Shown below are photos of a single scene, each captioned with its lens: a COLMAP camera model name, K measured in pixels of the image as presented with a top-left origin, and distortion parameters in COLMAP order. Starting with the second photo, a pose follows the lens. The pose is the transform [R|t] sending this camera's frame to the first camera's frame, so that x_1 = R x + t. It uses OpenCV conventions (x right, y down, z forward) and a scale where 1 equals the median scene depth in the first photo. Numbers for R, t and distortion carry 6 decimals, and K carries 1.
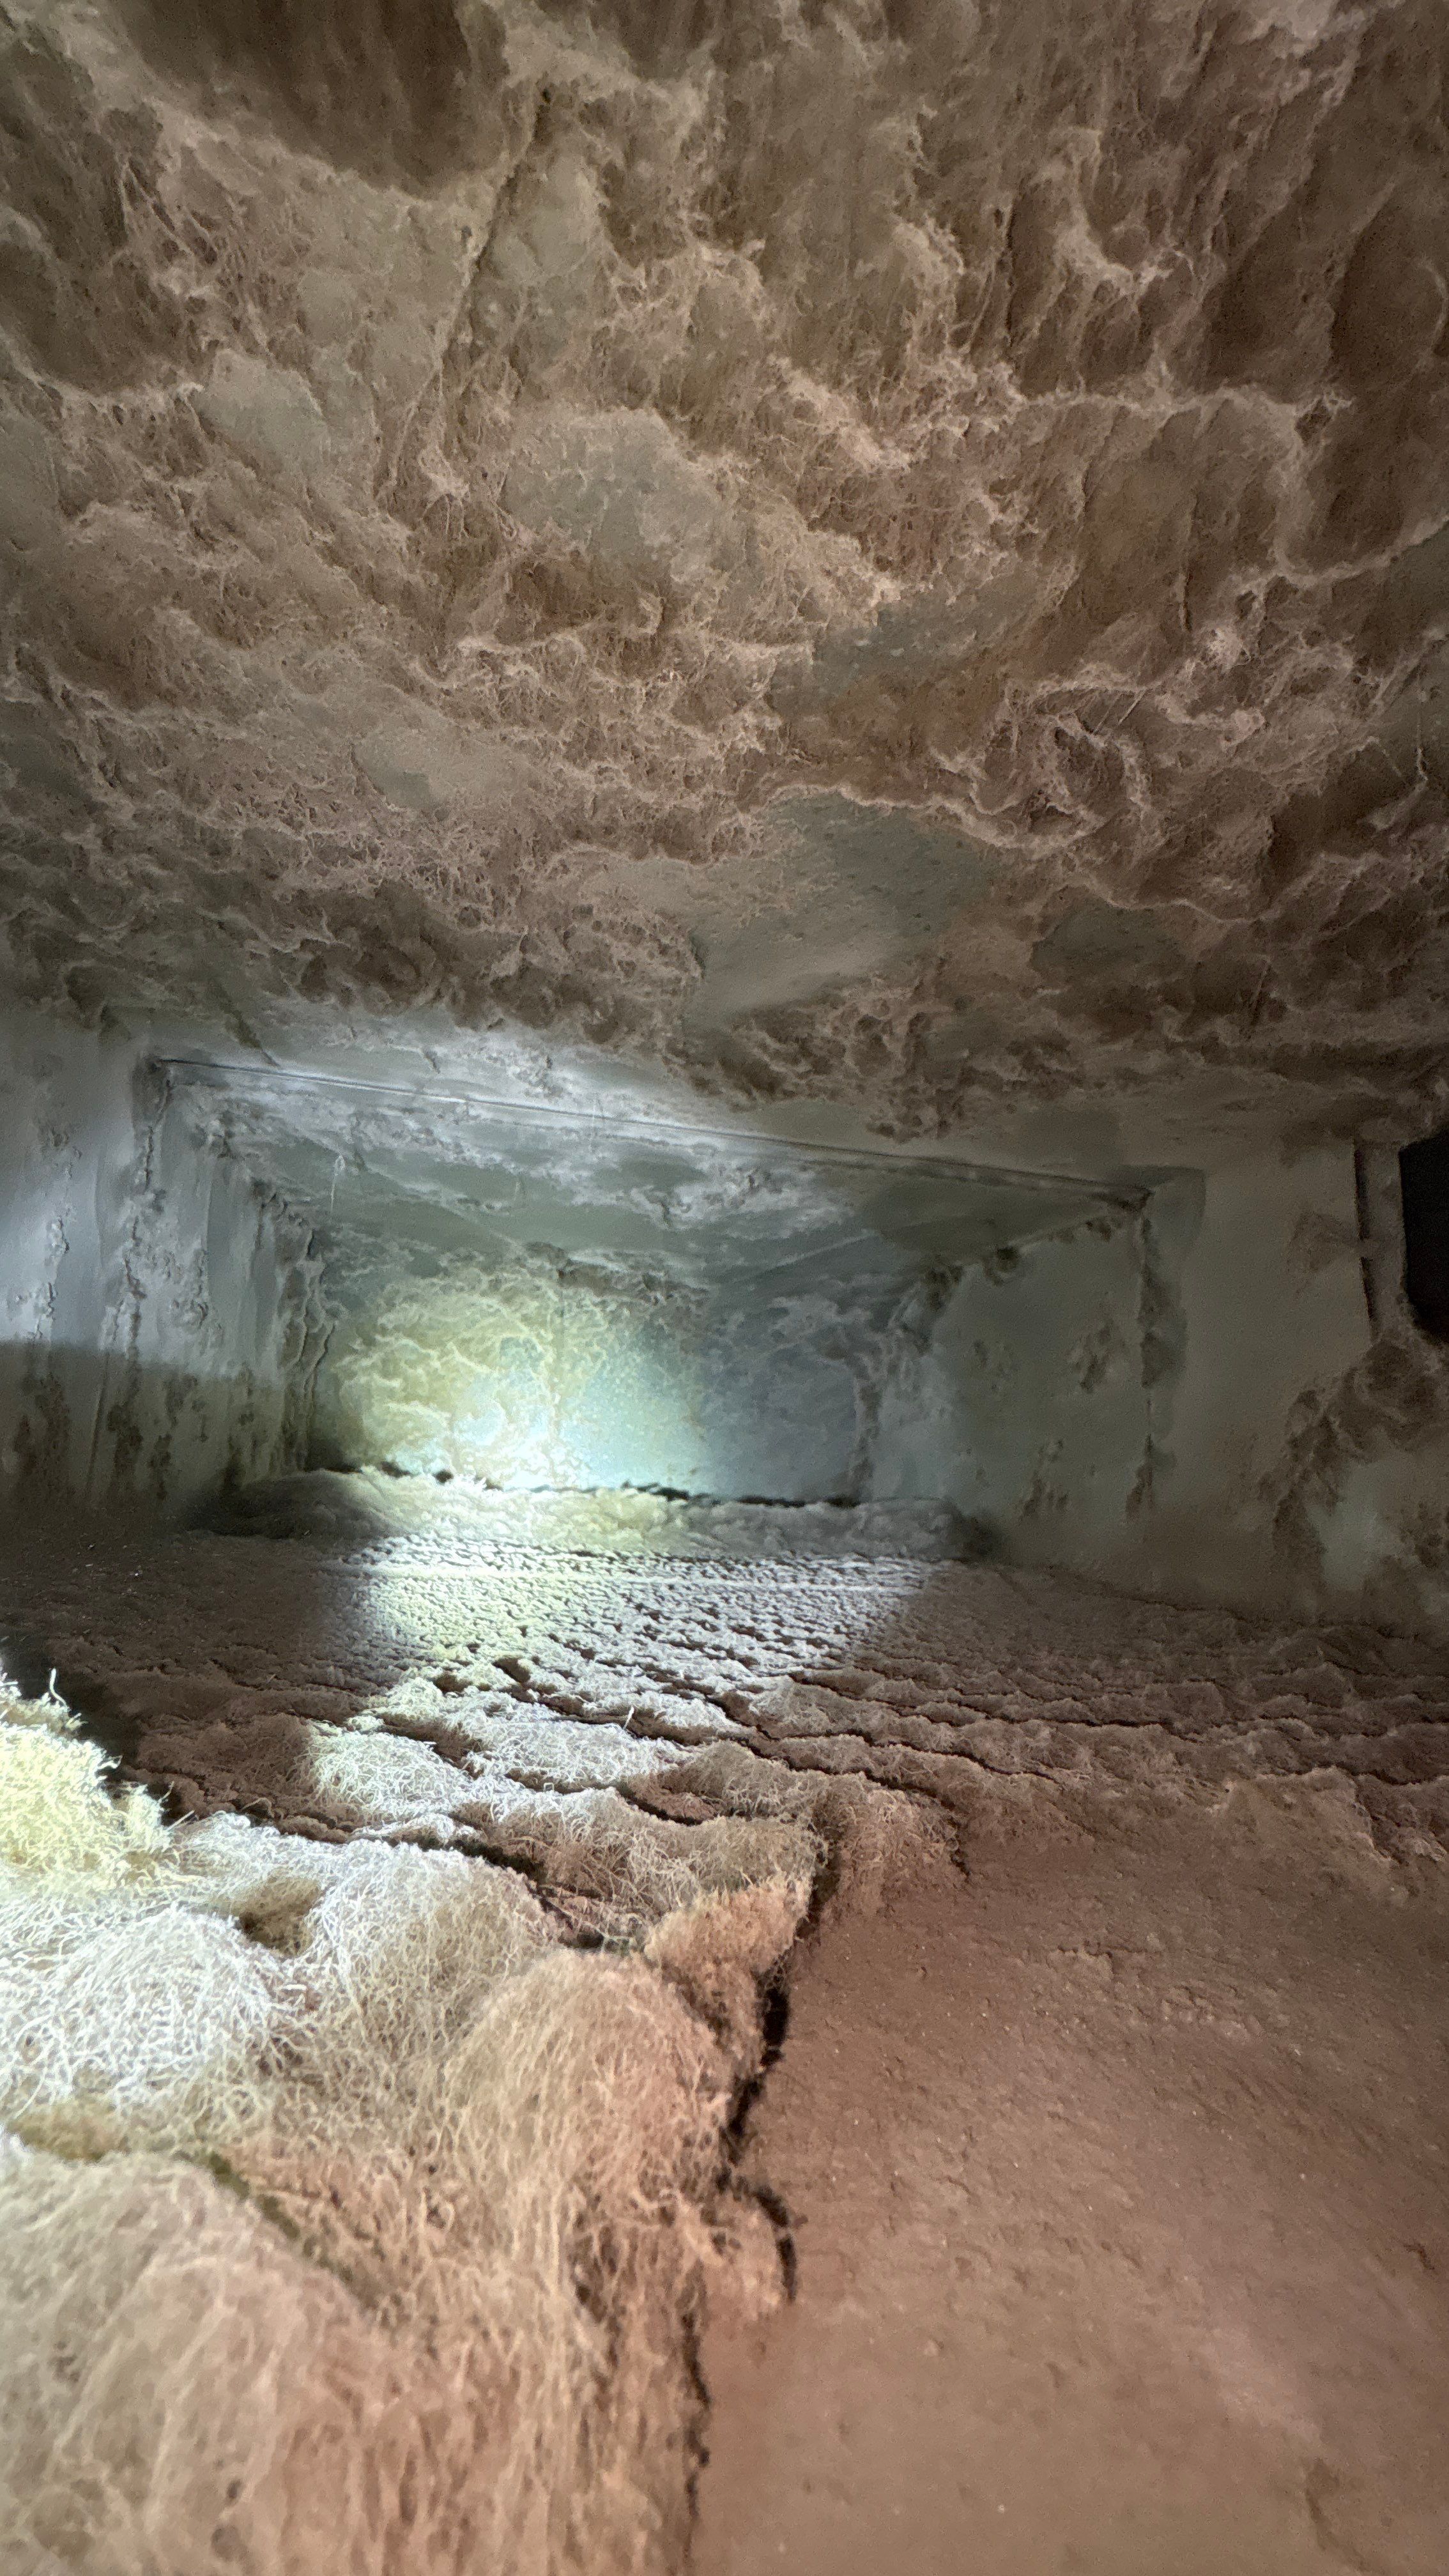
lens RADIAL K [[1025.4, 0, 726.9], [0, 1025.4, 1289.1], [0, 0, 1]] dist [0.000087, -0.000220]
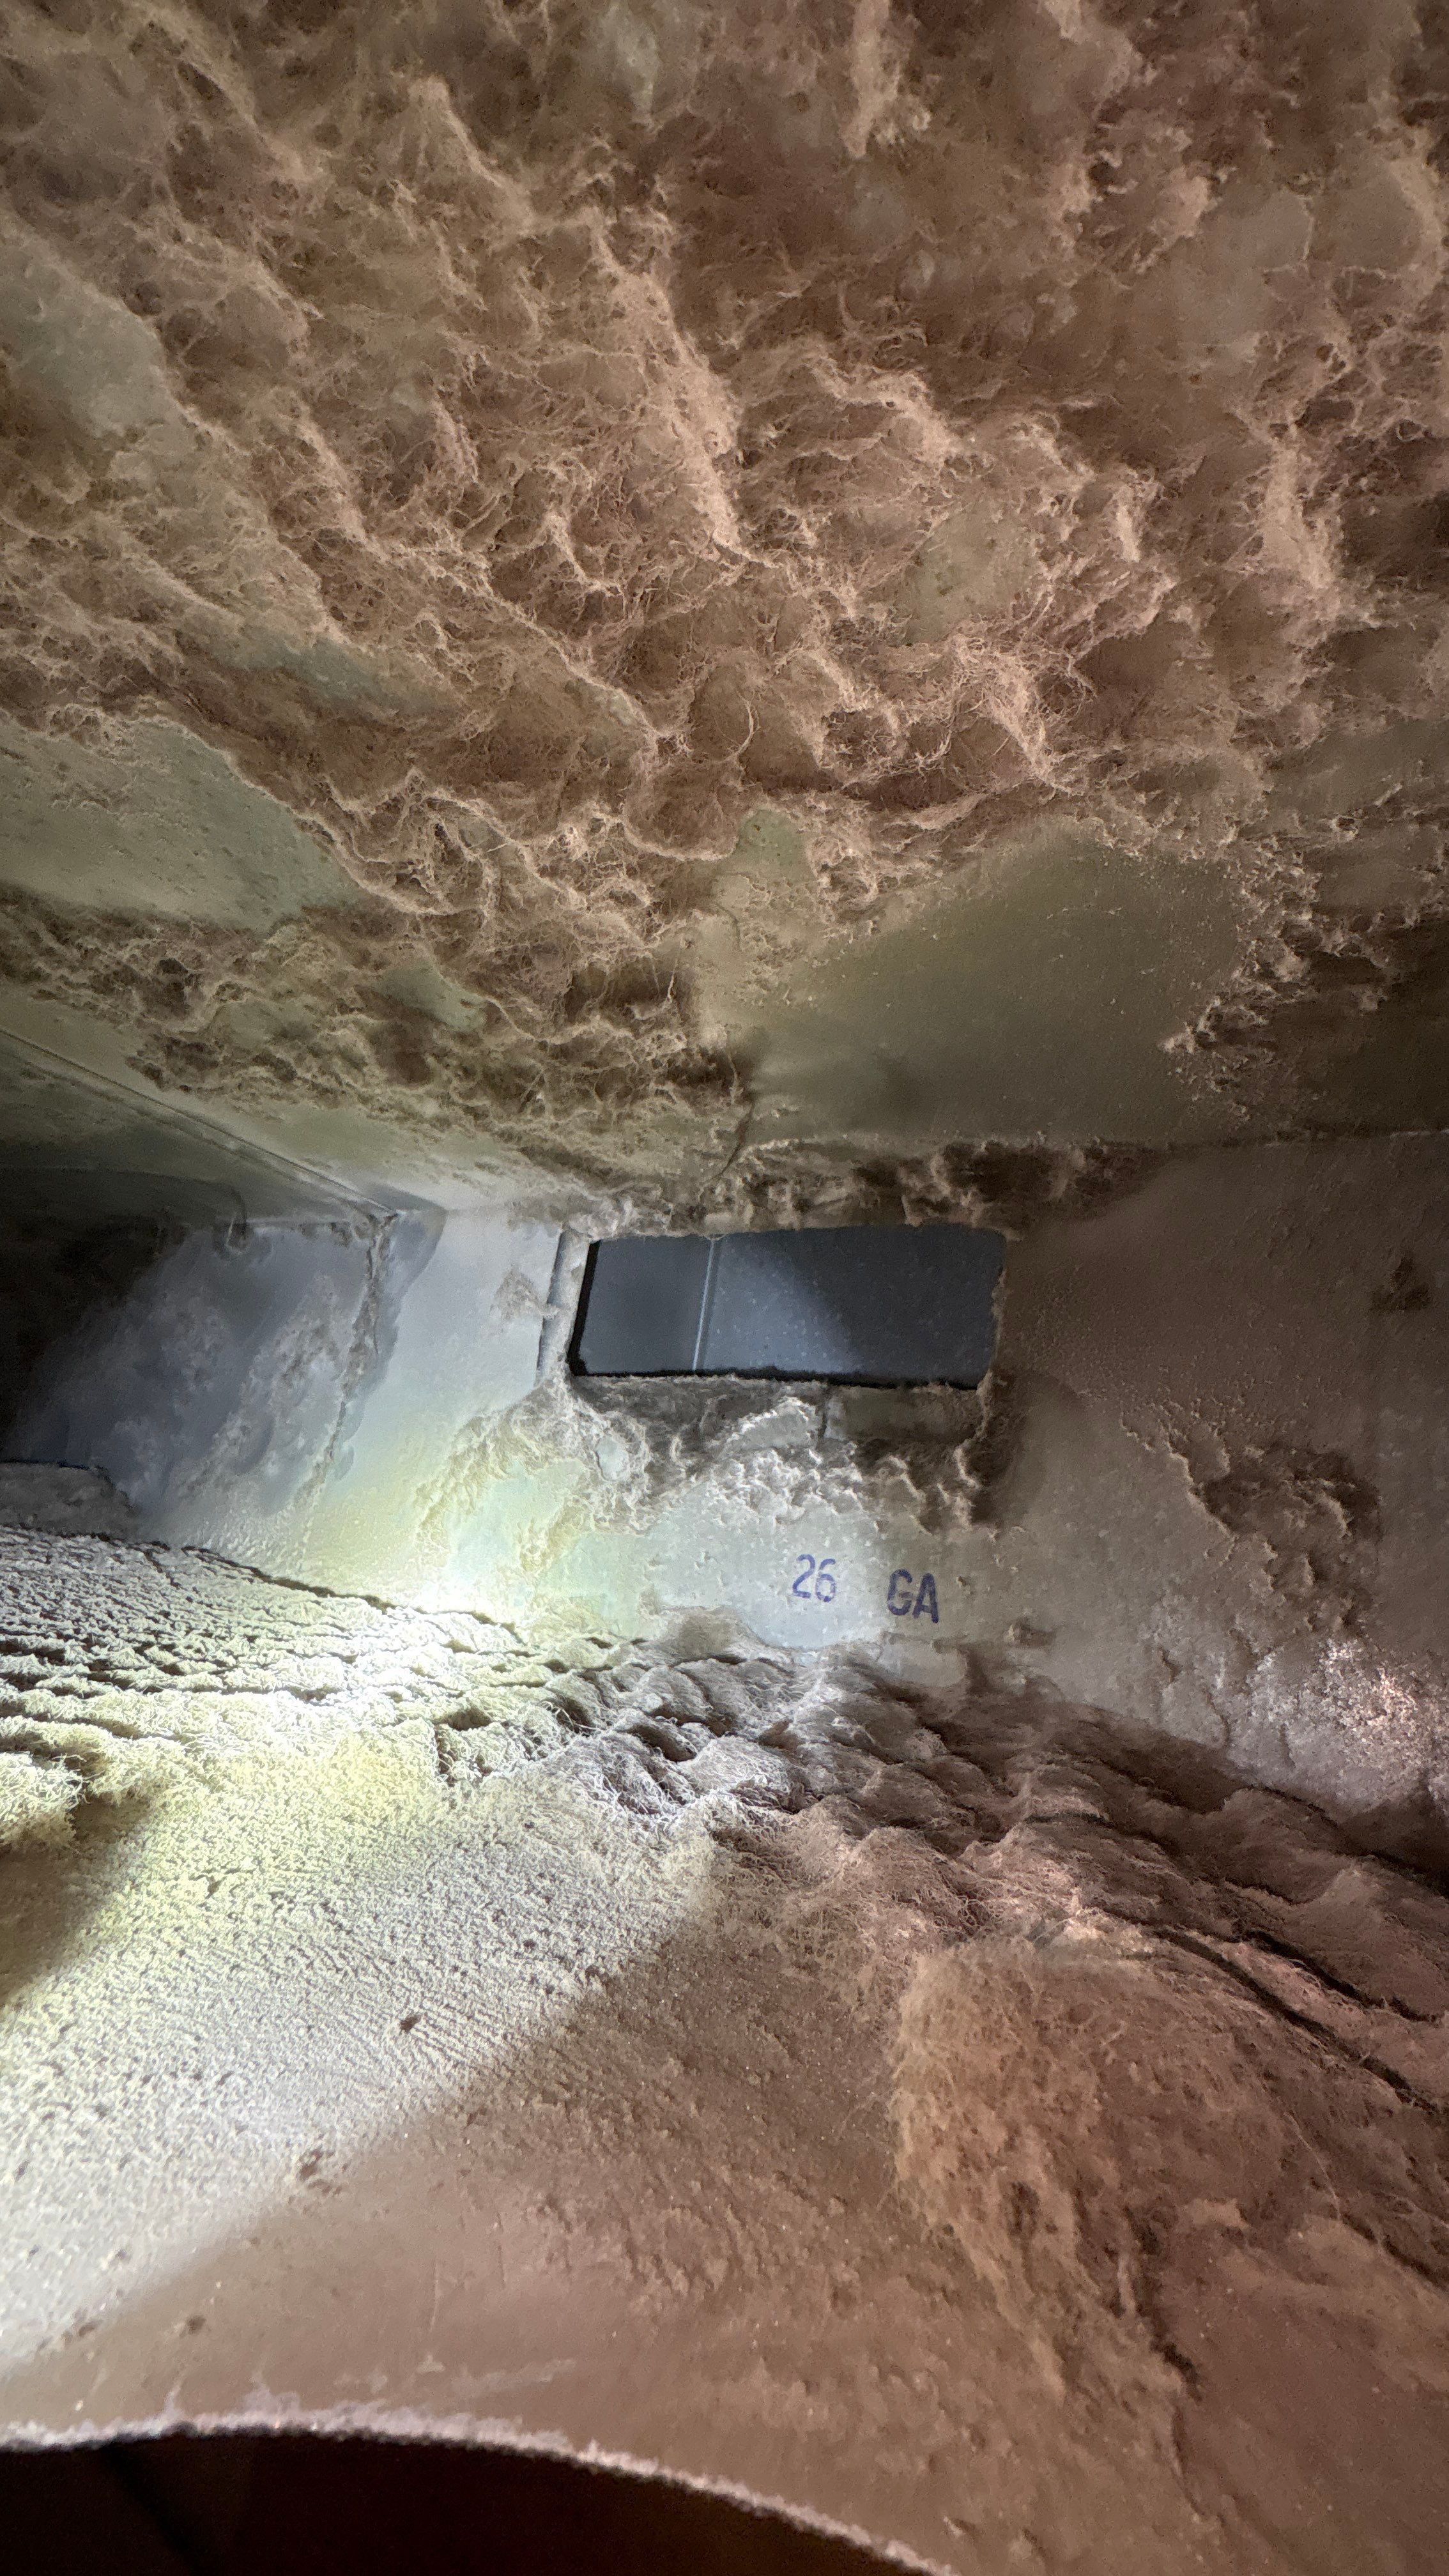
lens RADIAL K [[1025.4, 0, 725.3], [0, 1025.4, 1284.1], [0, 0, 1]] dist [0.000087, -0.000220]
pose [[0.716743, 0.239202, 0.655028, -0.071469], [-0.240471, 0.966492, -0.089814, -0.021895], [-0.654563, -0.093142, 0.750248, -0.107698]]
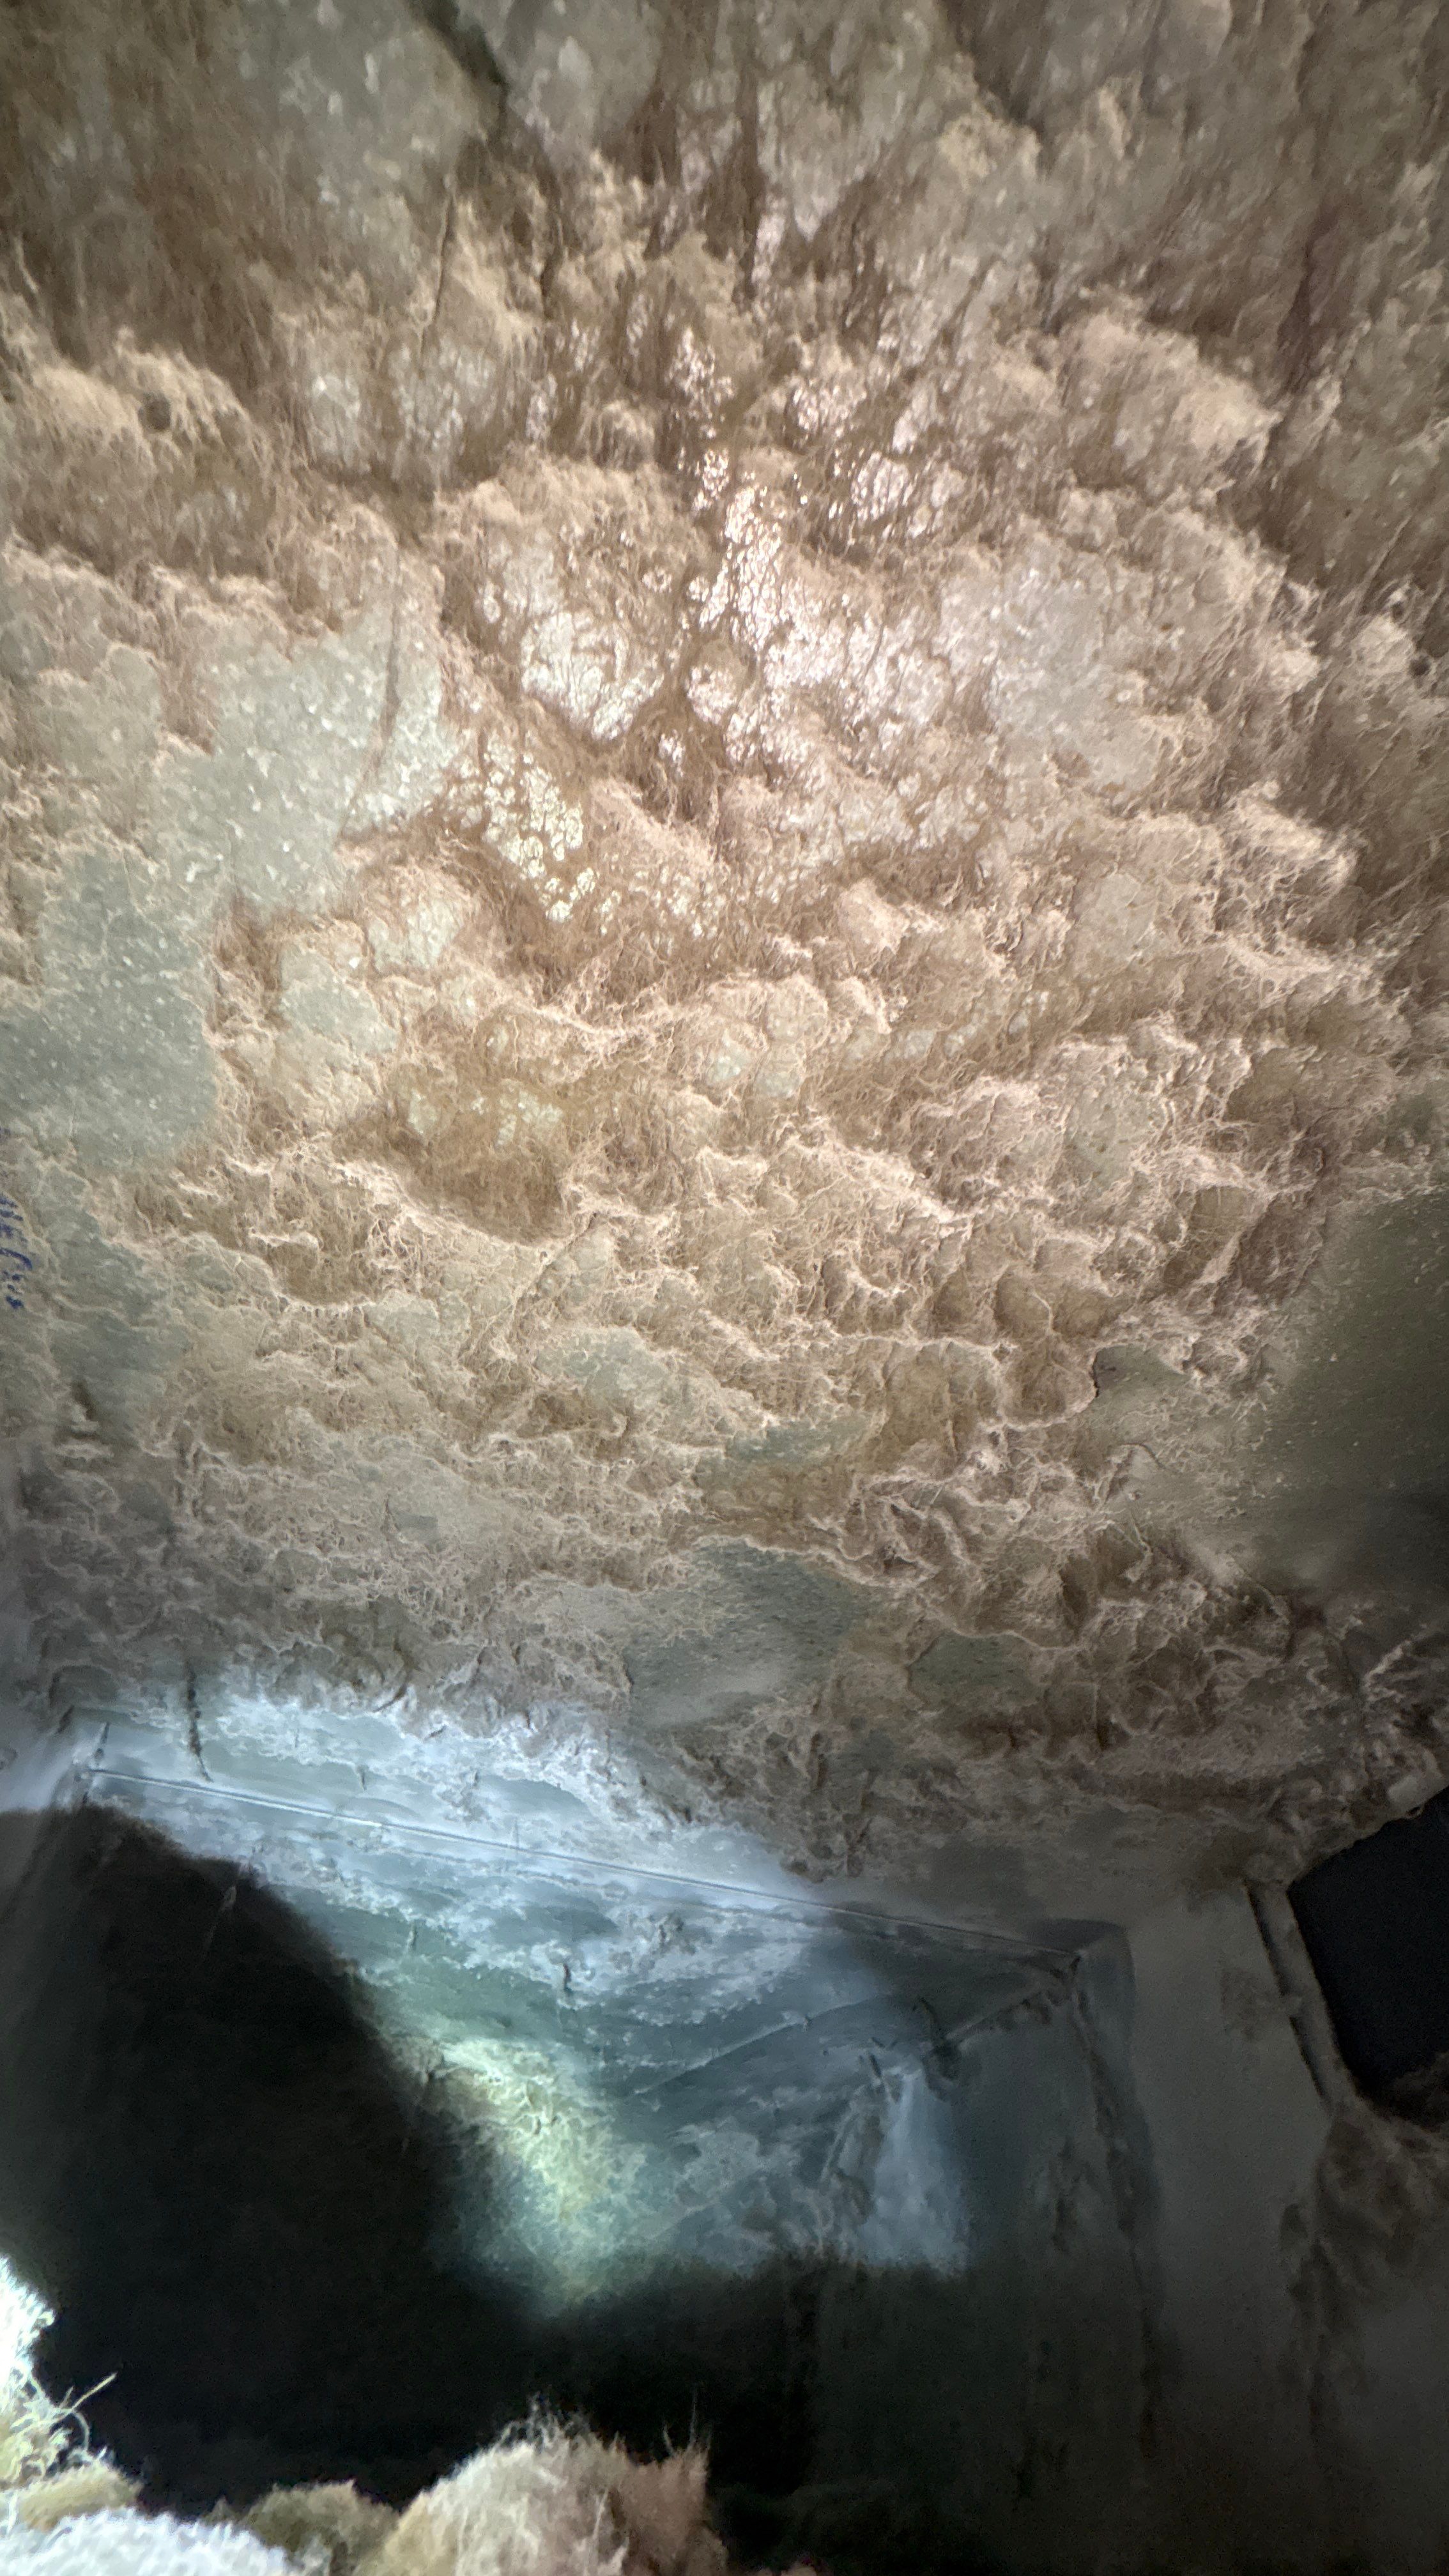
lens RADIAL K [[1025.4, 0, 728.6], [0, 1025.4, 1281.5], [0, 0, 1]] dist [0.000087, -0.000220]
pose [[0.996761, 0.055586, 0.058126, -0.009836], [-0.003081, 0.748582, -0.663035, 0.165396], [-0.080368, 0.660708, 0.746328, -0.252443]]
